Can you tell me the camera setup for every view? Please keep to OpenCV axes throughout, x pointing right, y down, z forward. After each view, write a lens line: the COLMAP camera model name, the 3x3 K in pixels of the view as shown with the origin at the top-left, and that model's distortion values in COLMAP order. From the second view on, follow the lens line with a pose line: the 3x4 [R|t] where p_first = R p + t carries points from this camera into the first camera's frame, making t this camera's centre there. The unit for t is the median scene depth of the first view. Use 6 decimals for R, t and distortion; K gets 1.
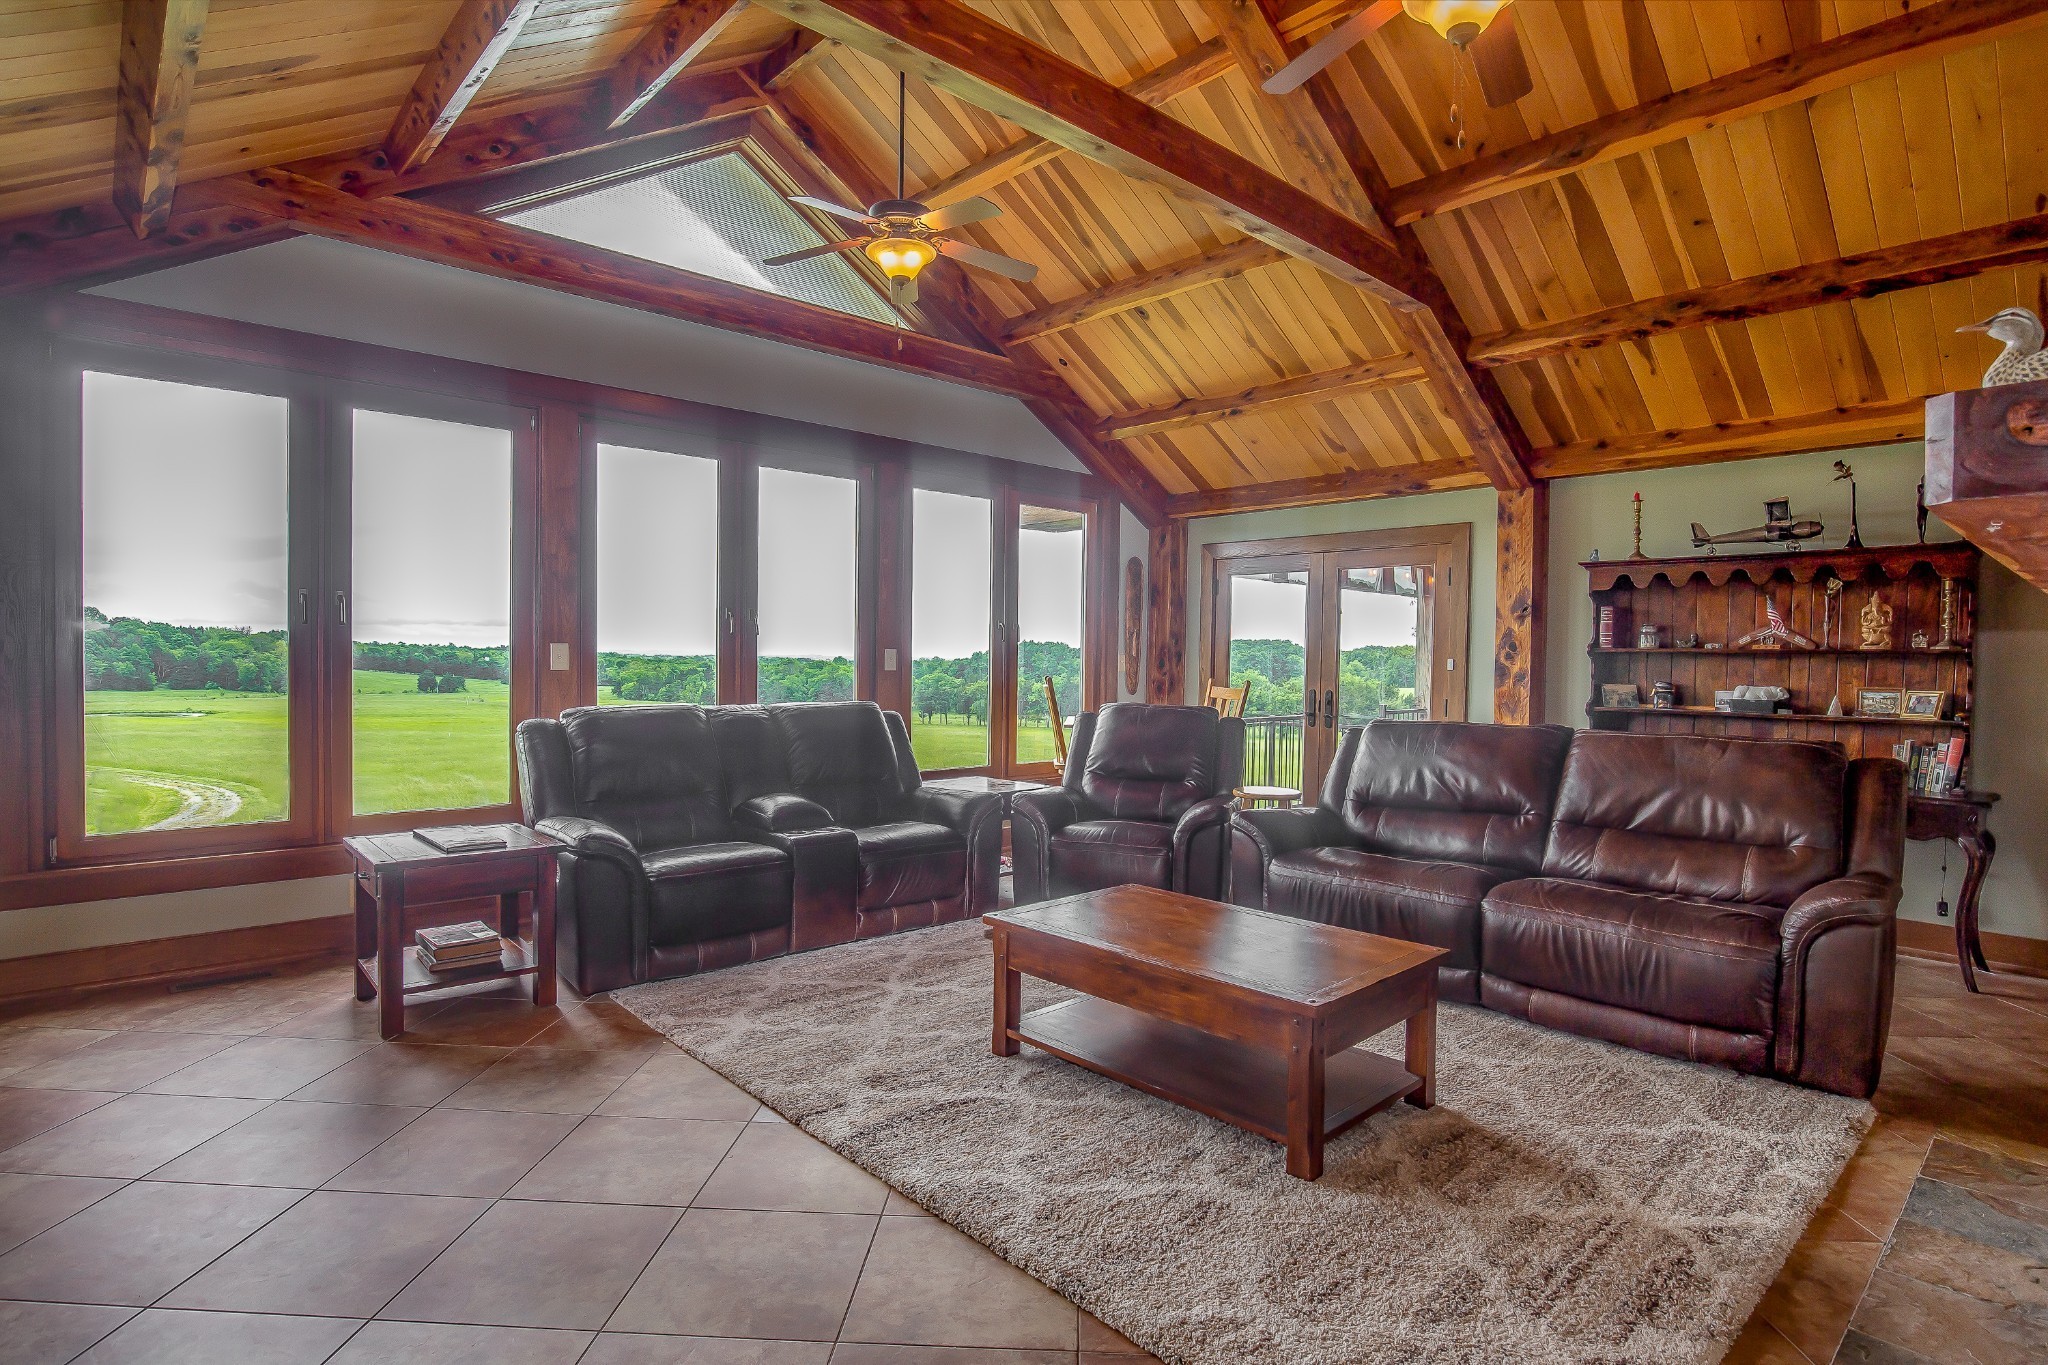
lens RADIAL K [[1052.3, 0, 1024.0], [0, 1052.3, 682.5], [0, 0, 1]] dist [-0.030885, 0.000105]
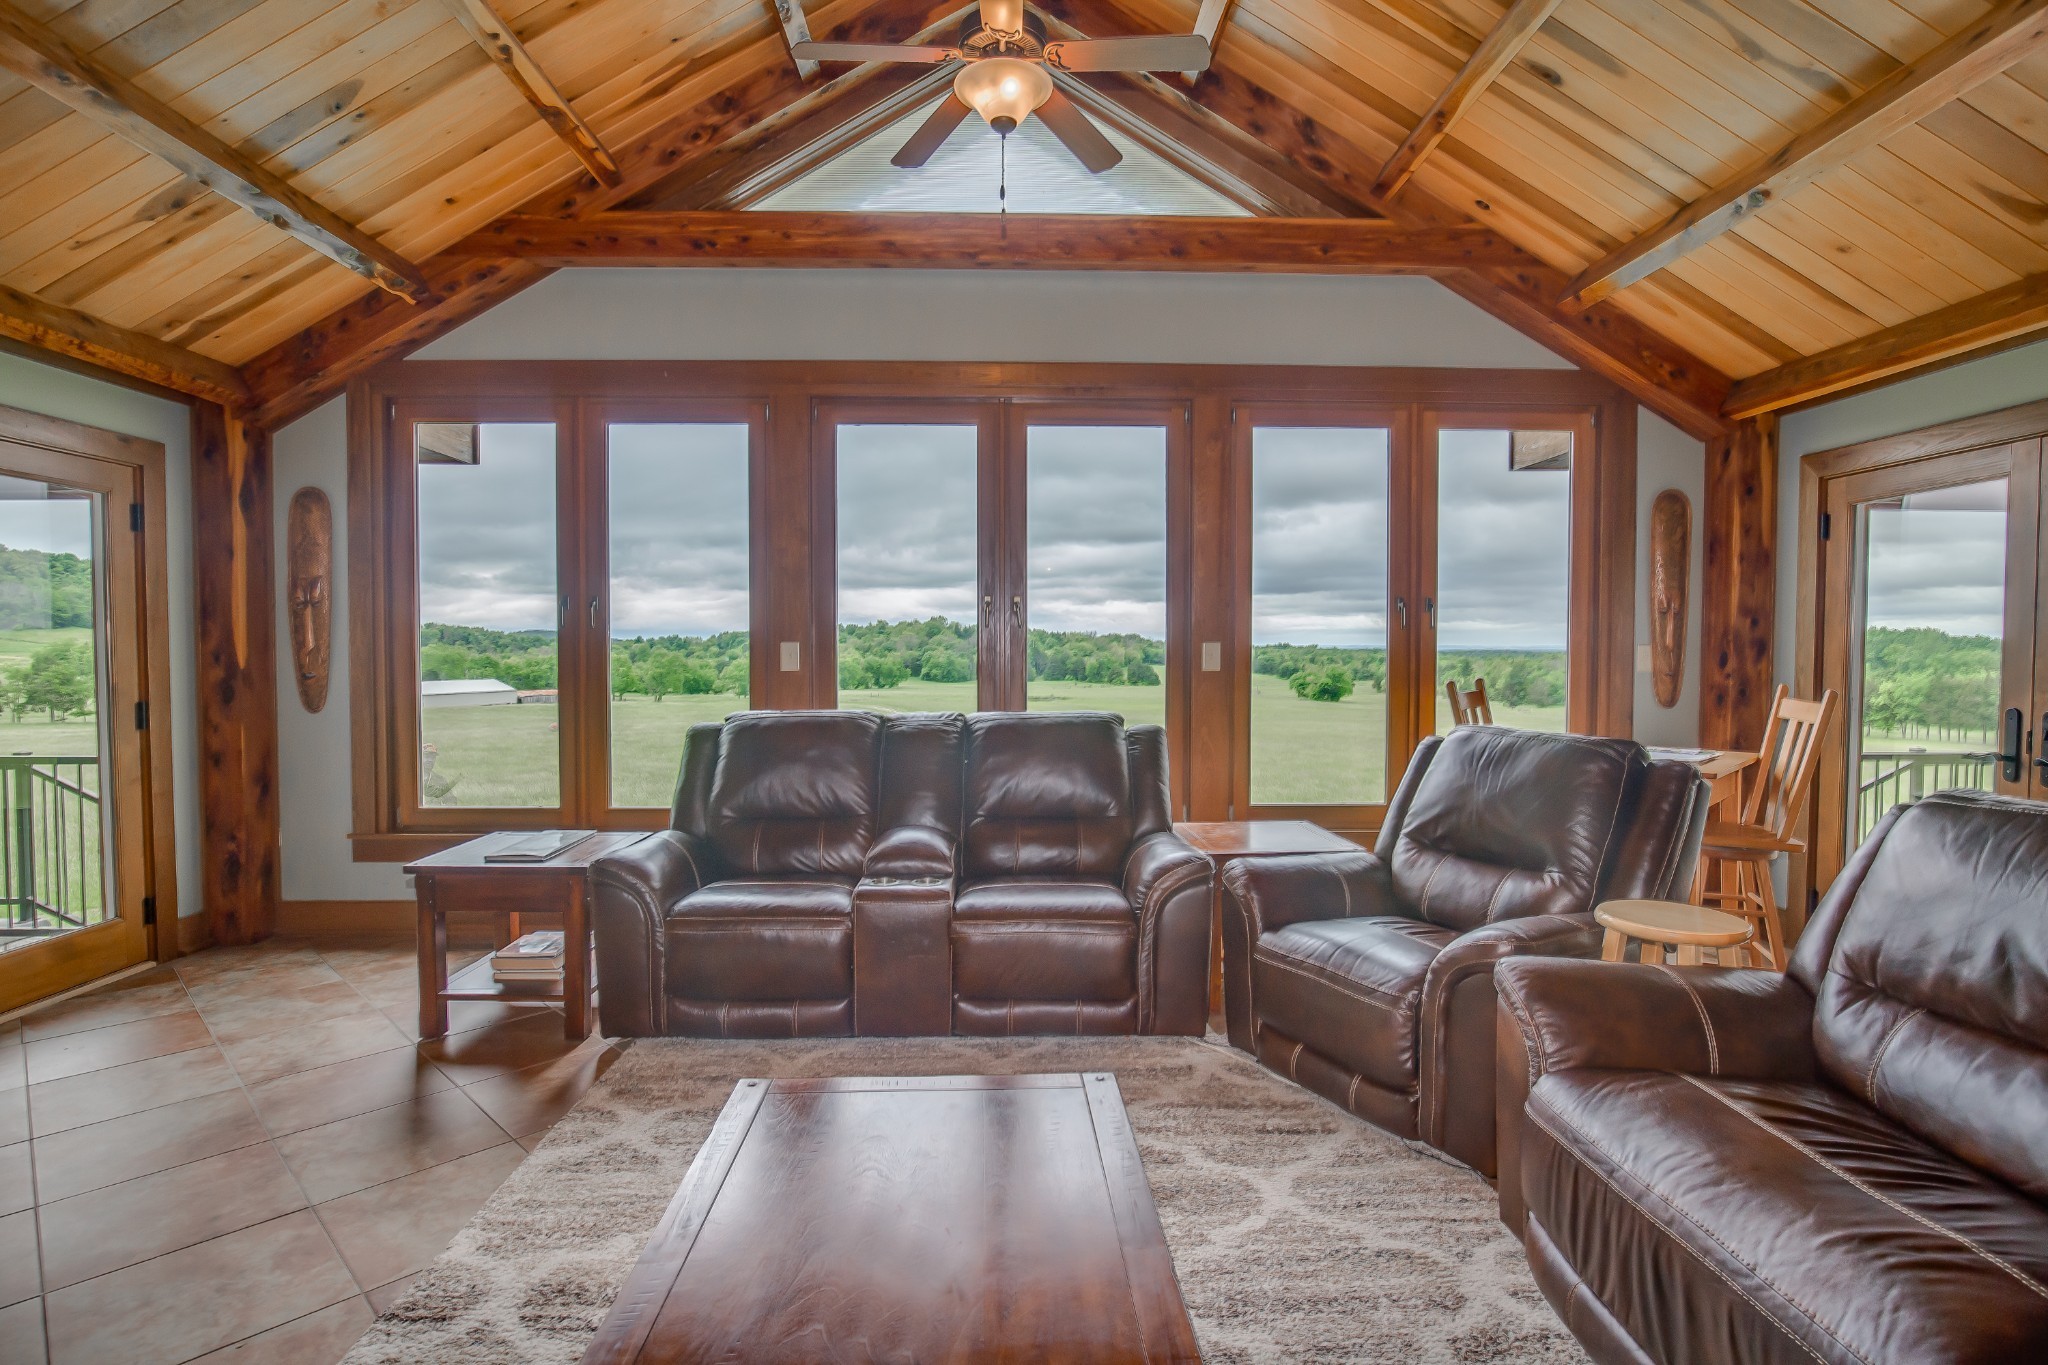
lens RADIAL K [[1001.5, 0, 1029.7], [0, 1001.5, 680.5], [0, 0, 1]] dist [-0.030536, -0.000693]
pose [[0.755459, 0.008175, -0.655145, 0.242232], [-0.006258, 0.999967, 0.005261, -0.006808], [0.655166, 0.000125, 0.755485, 0.357890]]
